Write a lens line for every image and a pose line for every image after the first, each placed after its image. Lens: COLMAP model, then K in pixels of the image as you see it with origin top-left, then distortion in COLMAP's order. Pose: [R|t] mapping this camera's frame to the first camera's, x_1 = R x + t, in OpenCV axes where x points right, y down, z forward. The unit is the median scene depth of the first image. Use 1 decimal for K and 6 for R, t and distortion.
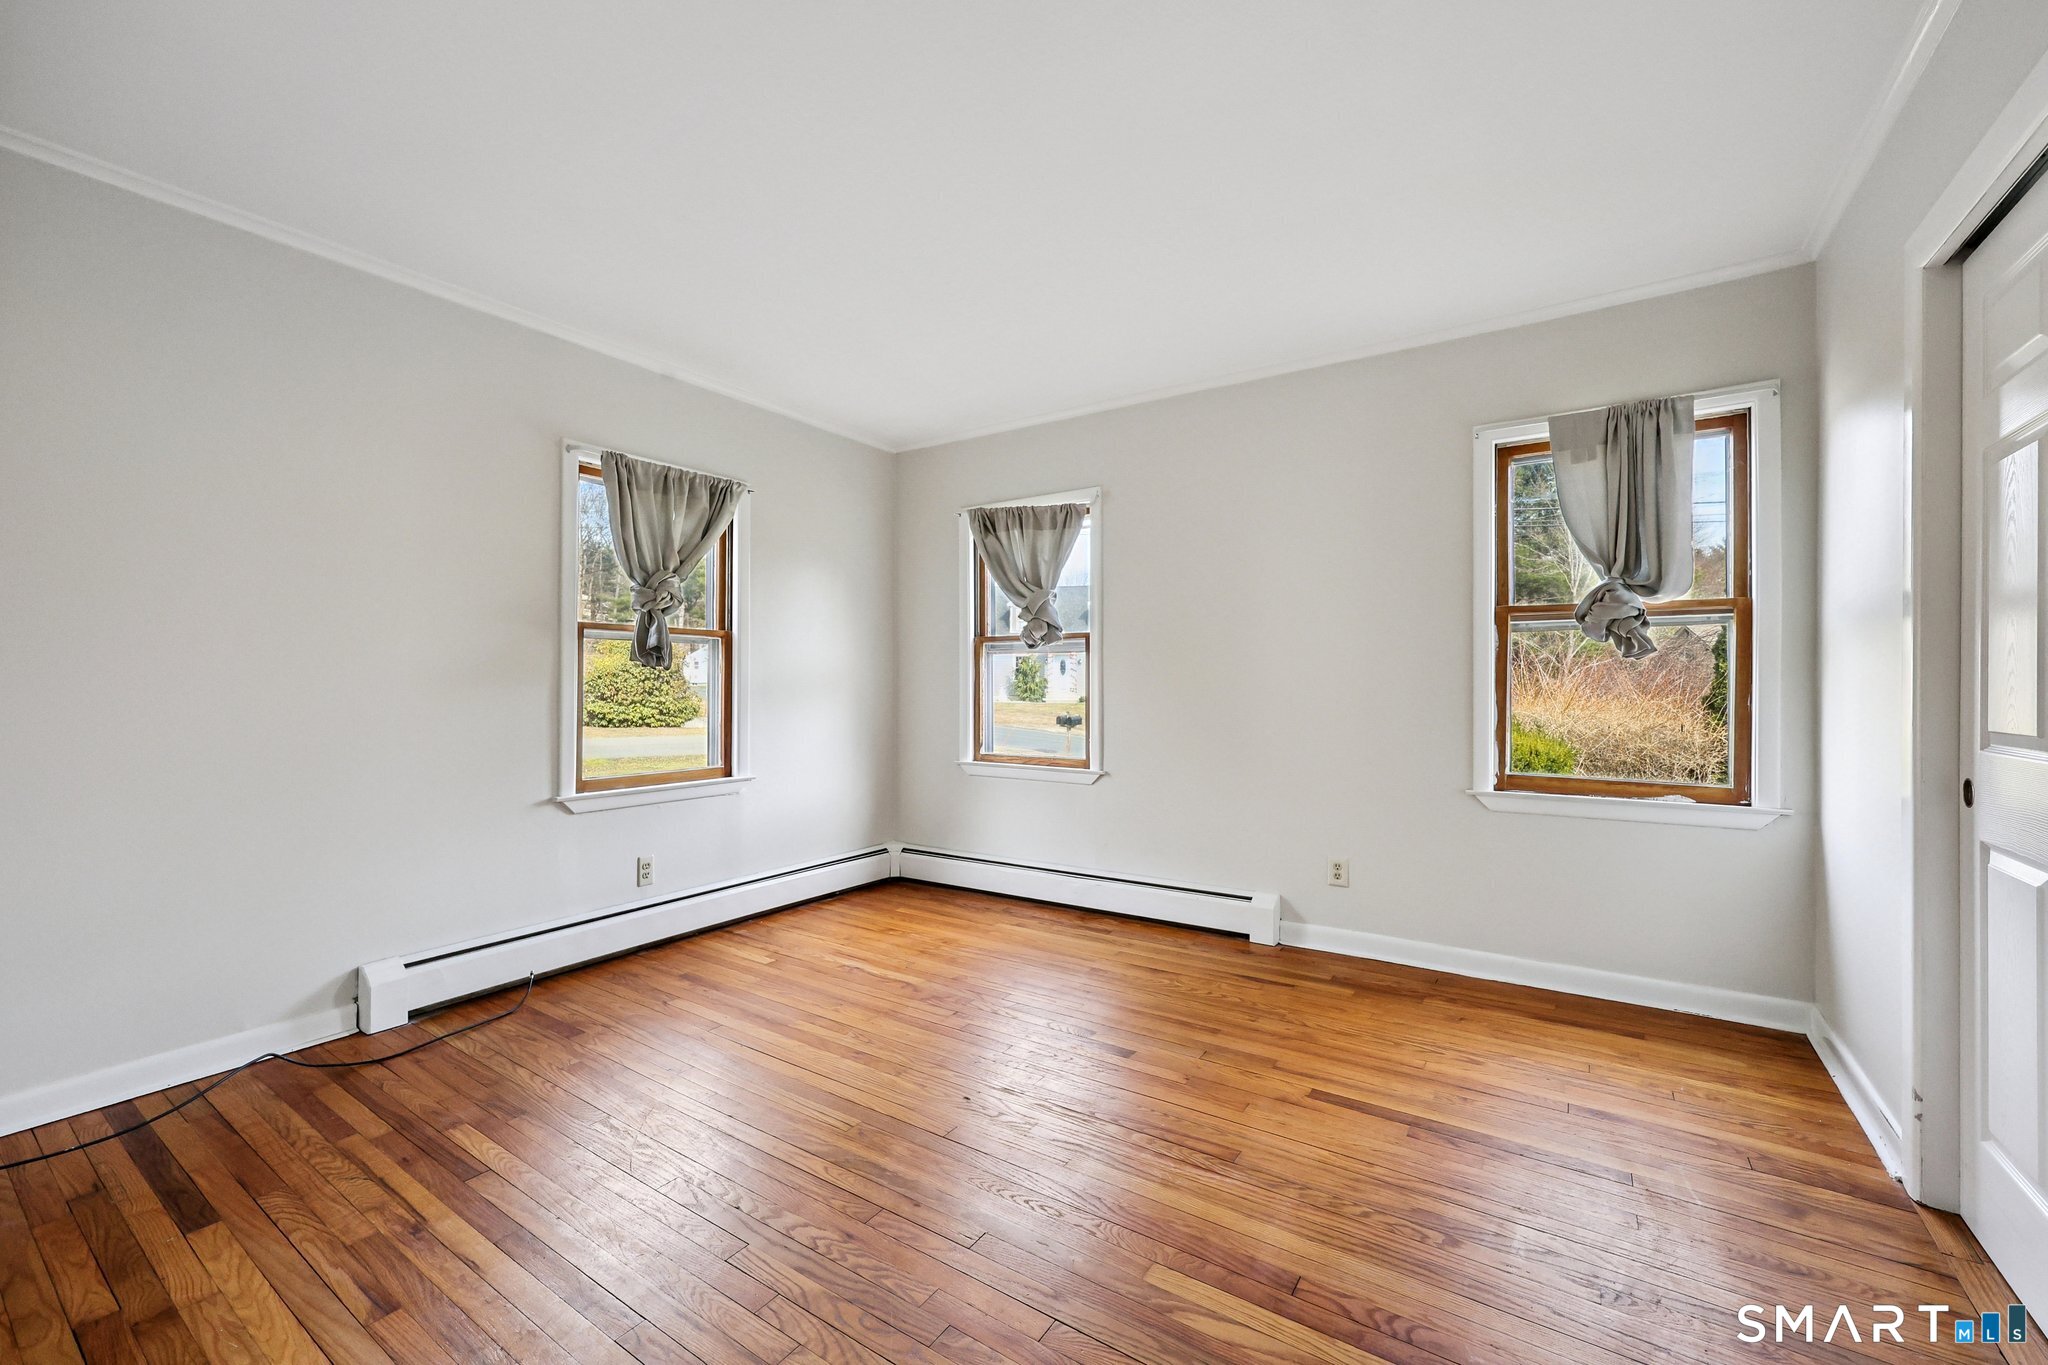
lens RADIAL K [[832.4, 0, 1040.6], [0, 832.4, 681.6], [0, 0, 1]] dist [0.001454, -0.000107]
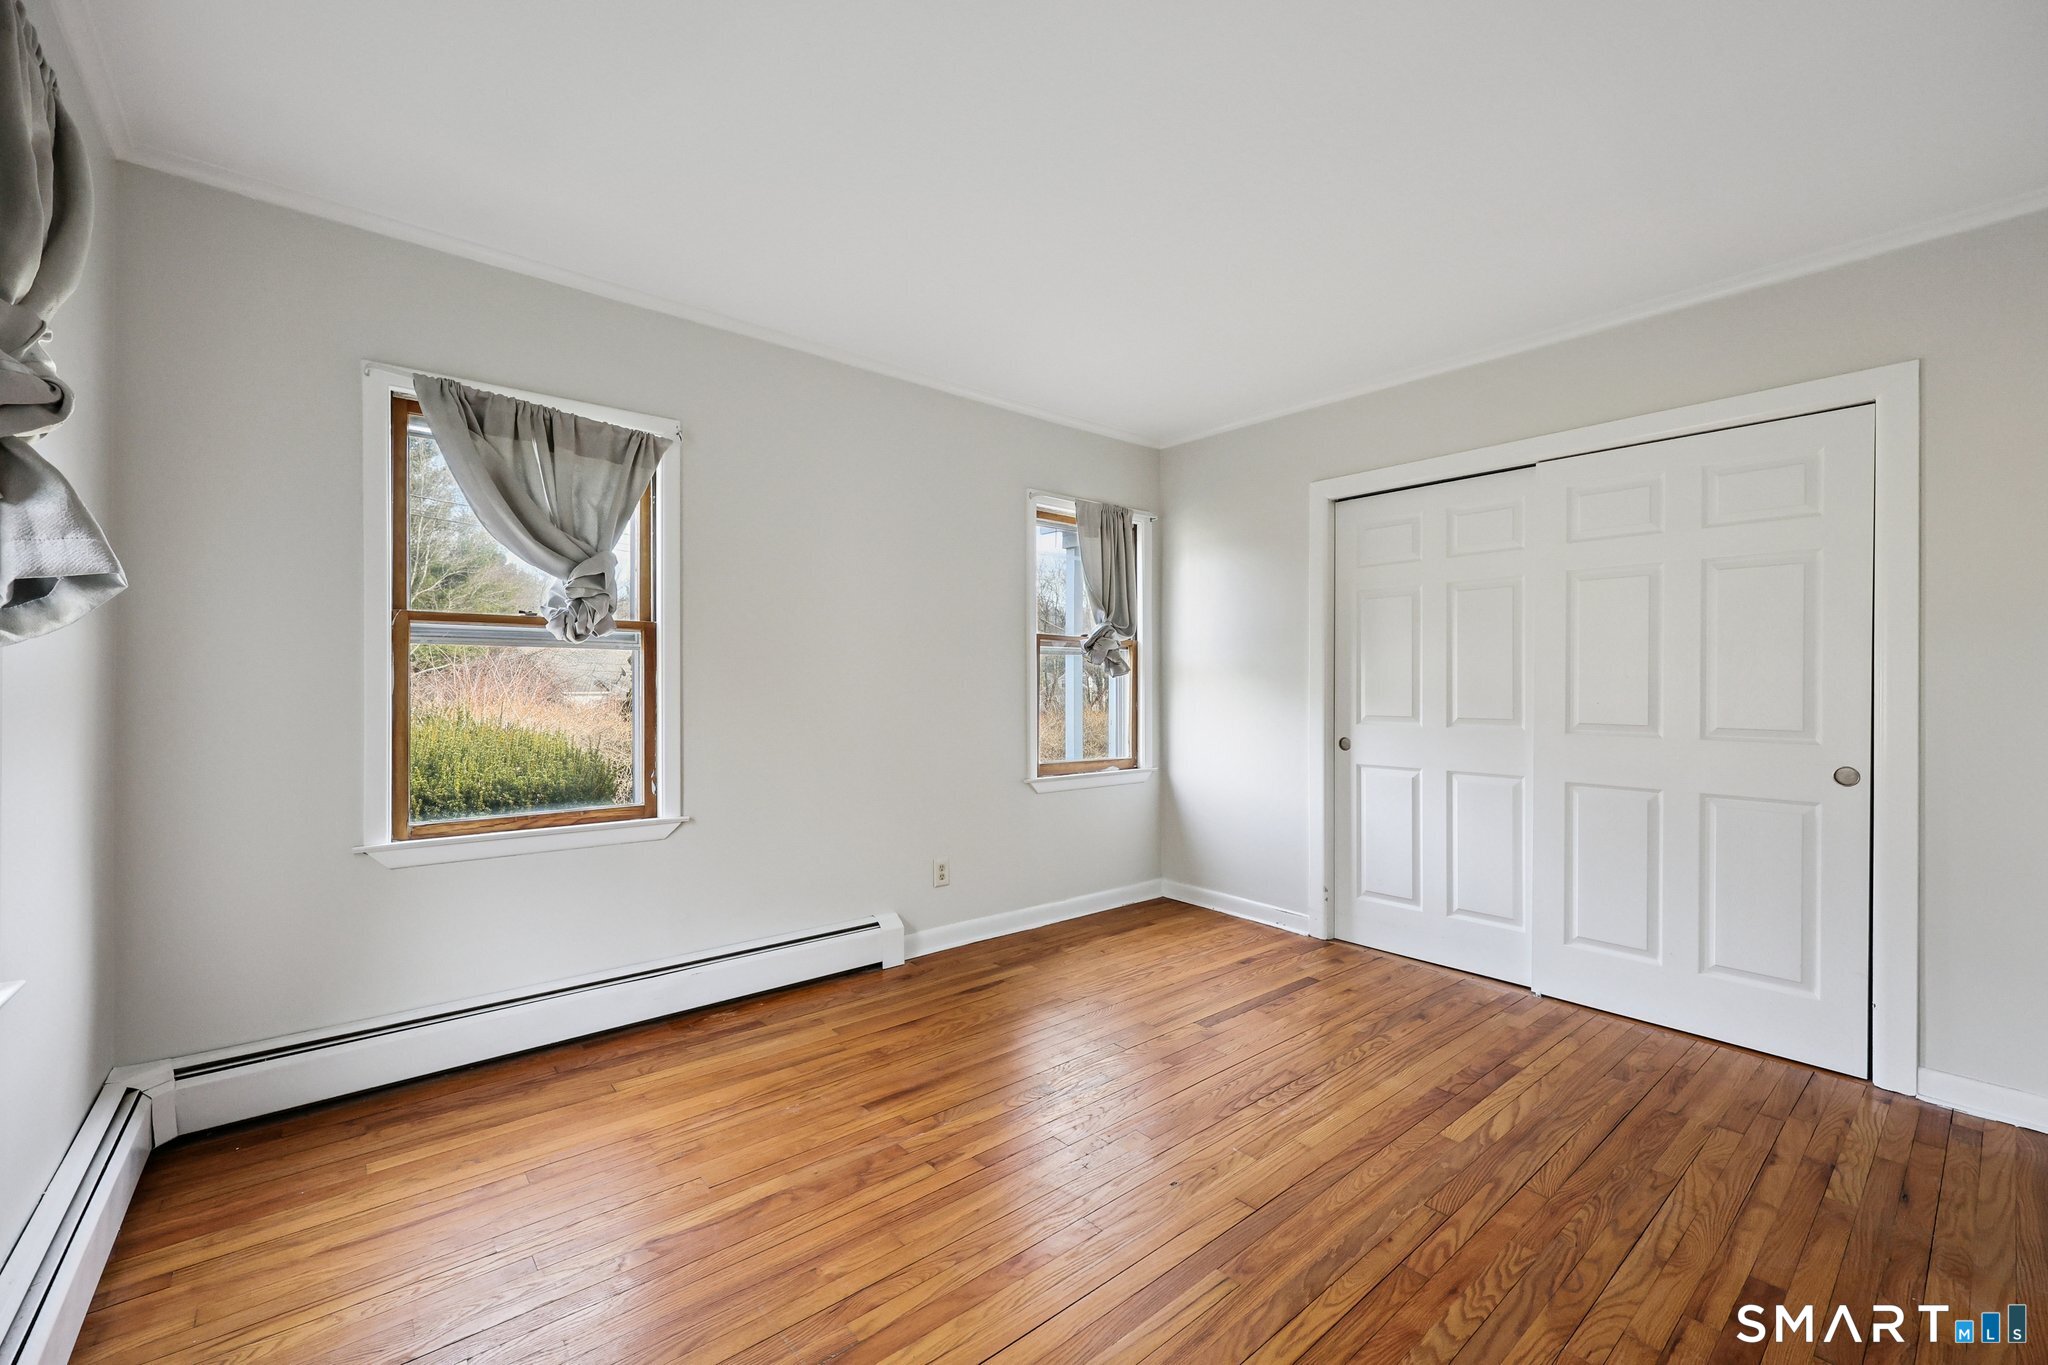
lens RADIAL K [[832.4, 0, 1040.6], [0, 832.4, 681.6], [0, 0, 1]] dist [0.001454, -0.000107]
pose [[0.278203, 0.009655, 0.960474, -0.655345], [-0.003558, 0.999953, -0.009021, -0.004835], [-0.960516, -0.000907, 0.278224, 0.614547]]
